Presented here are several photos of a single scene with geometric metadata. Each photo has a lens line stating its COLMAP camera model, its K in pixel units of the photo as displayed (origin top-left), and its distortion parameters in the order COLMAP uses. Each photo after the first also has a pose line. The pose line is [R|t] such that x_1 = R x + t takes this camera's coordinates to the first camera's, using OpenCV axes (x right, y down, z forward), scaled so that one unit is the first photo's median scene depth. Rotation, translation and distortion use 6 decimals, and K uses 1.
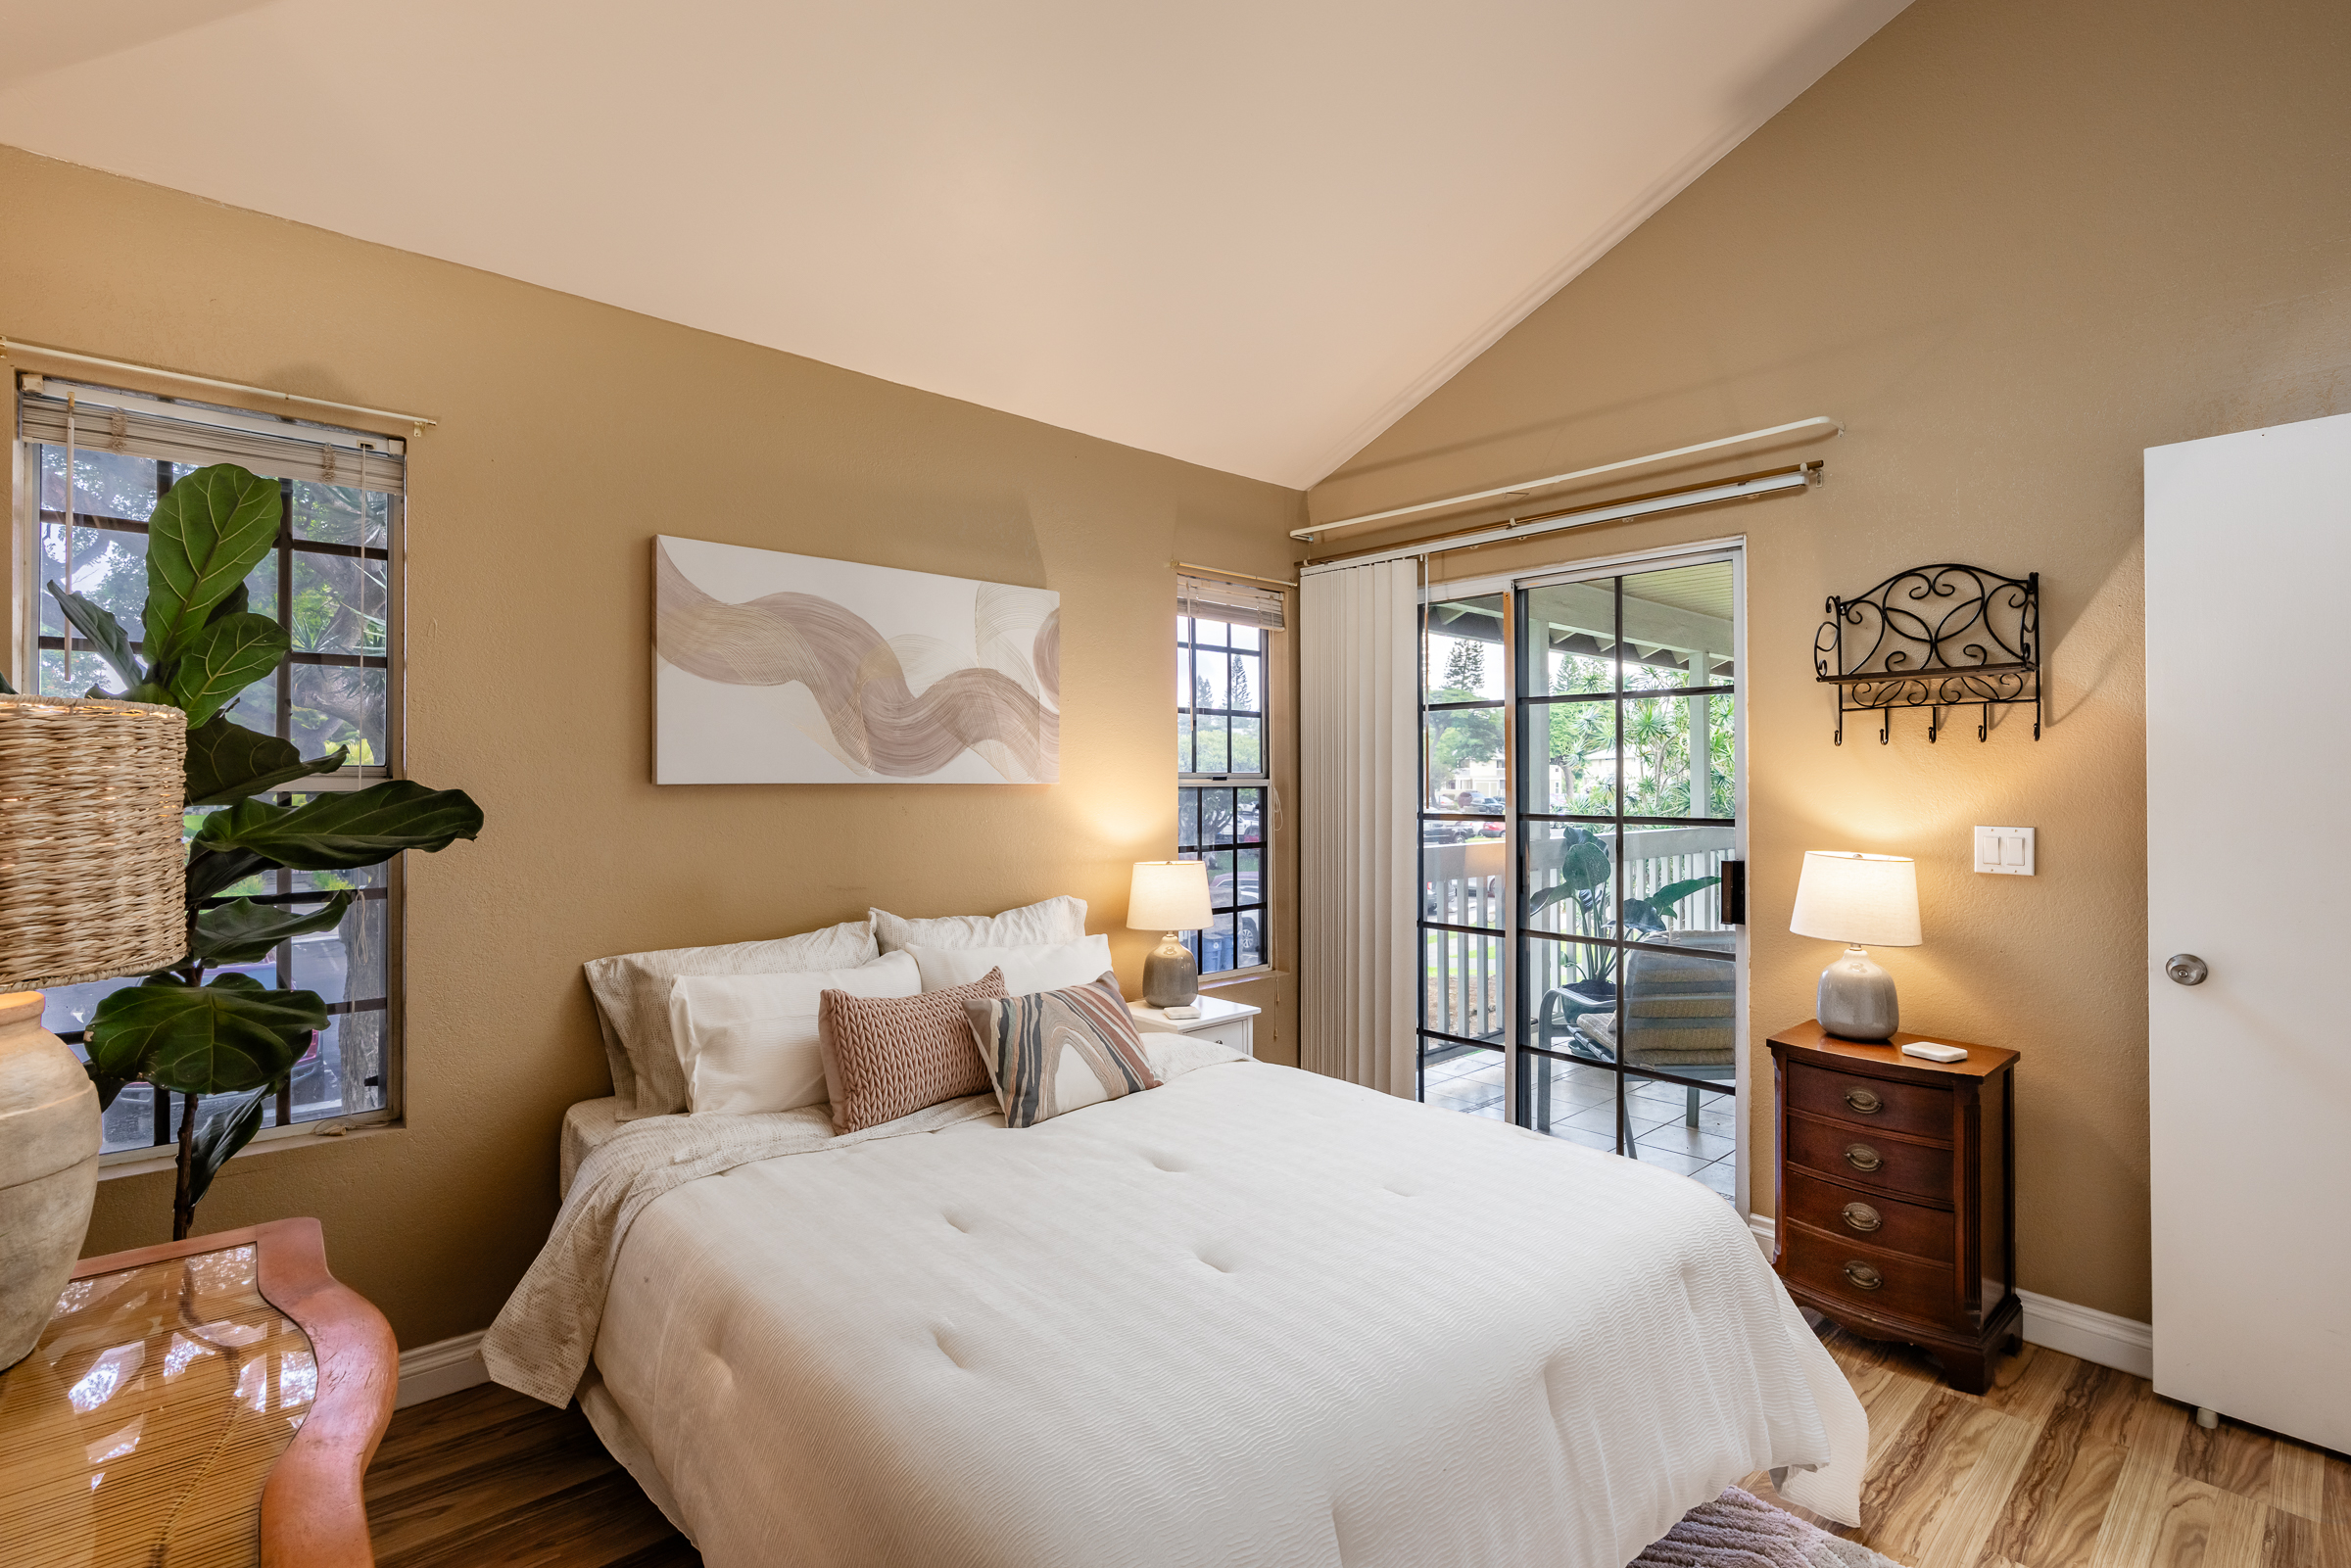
lens RADIAL K [[1103.0, 0, 1176.9], [0, 1103.0, 777.9], [0, 0, 1]] dist [0.000516, -0.000005]
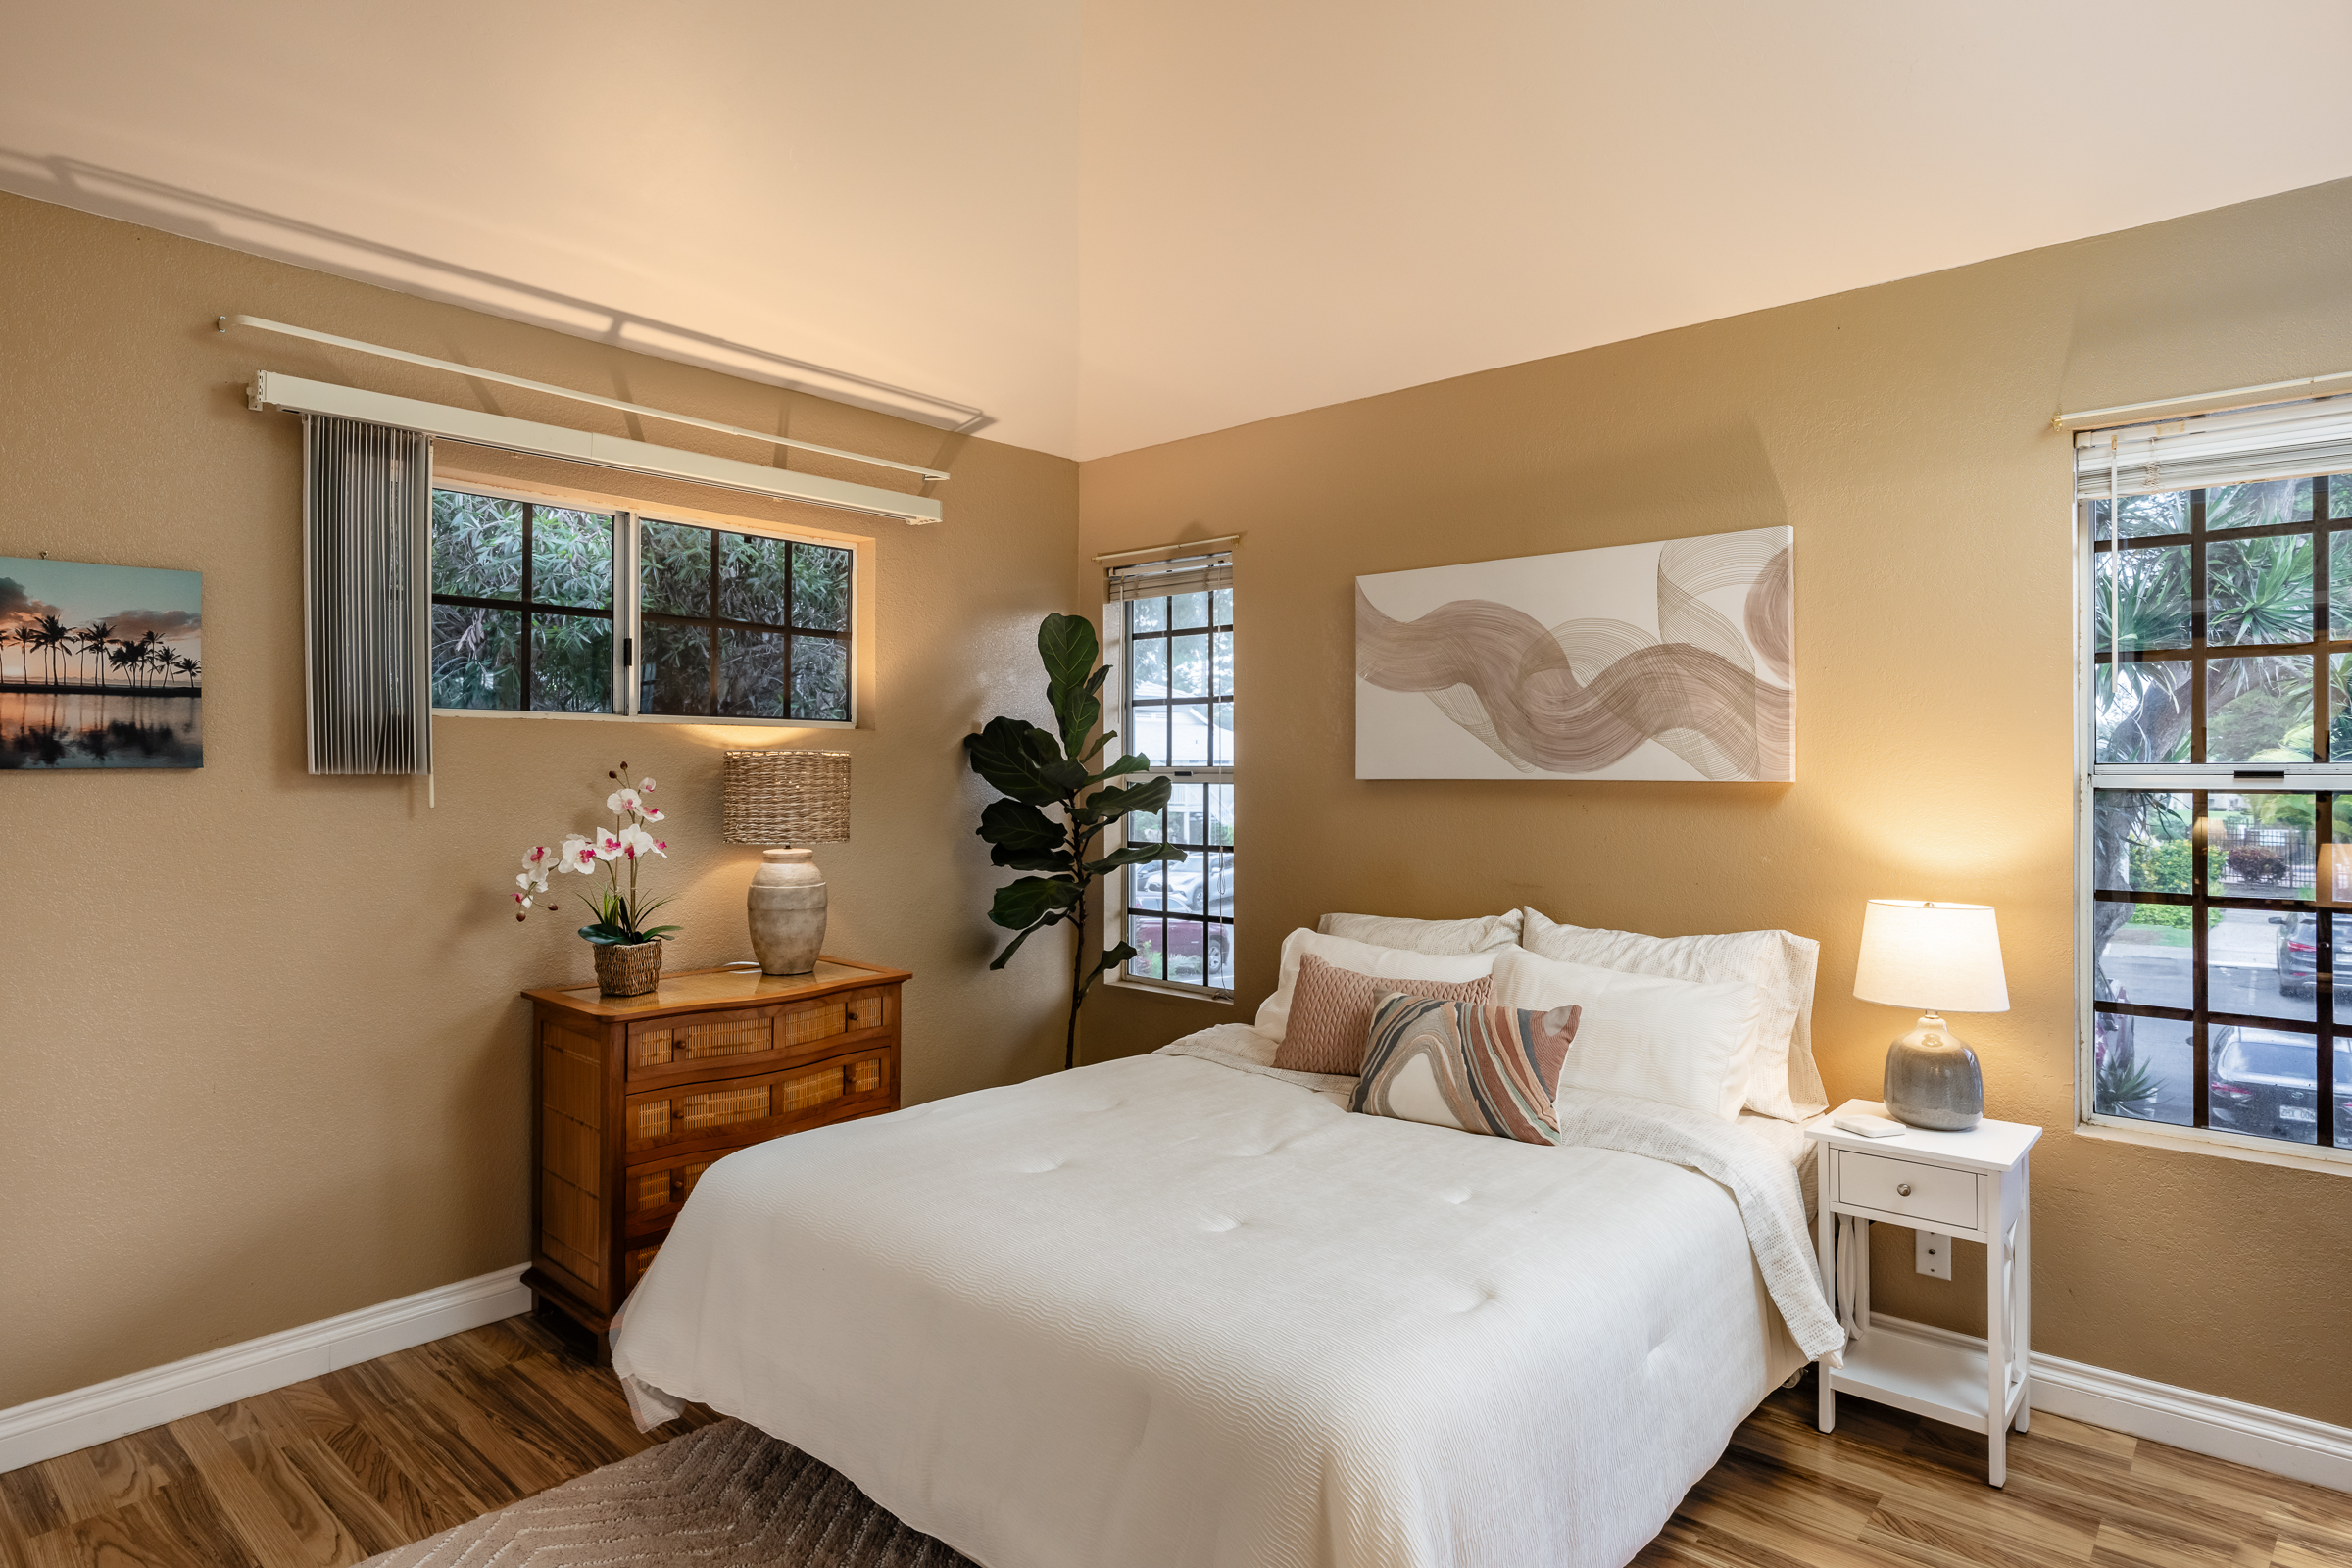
lens RADIAL K [[1281.4, 0, 1176.2], [0, 1281.4, 781.3], [0, 0, 1]] dist [-0.001279, 0.000005]
pose [[0.091786, -0.002578, -0.995775, 0.790779], [-0.010439, 0.999939, -0.003551, 0.013328], [0.995724, 0.010721, 0.091754, 0.558066]]
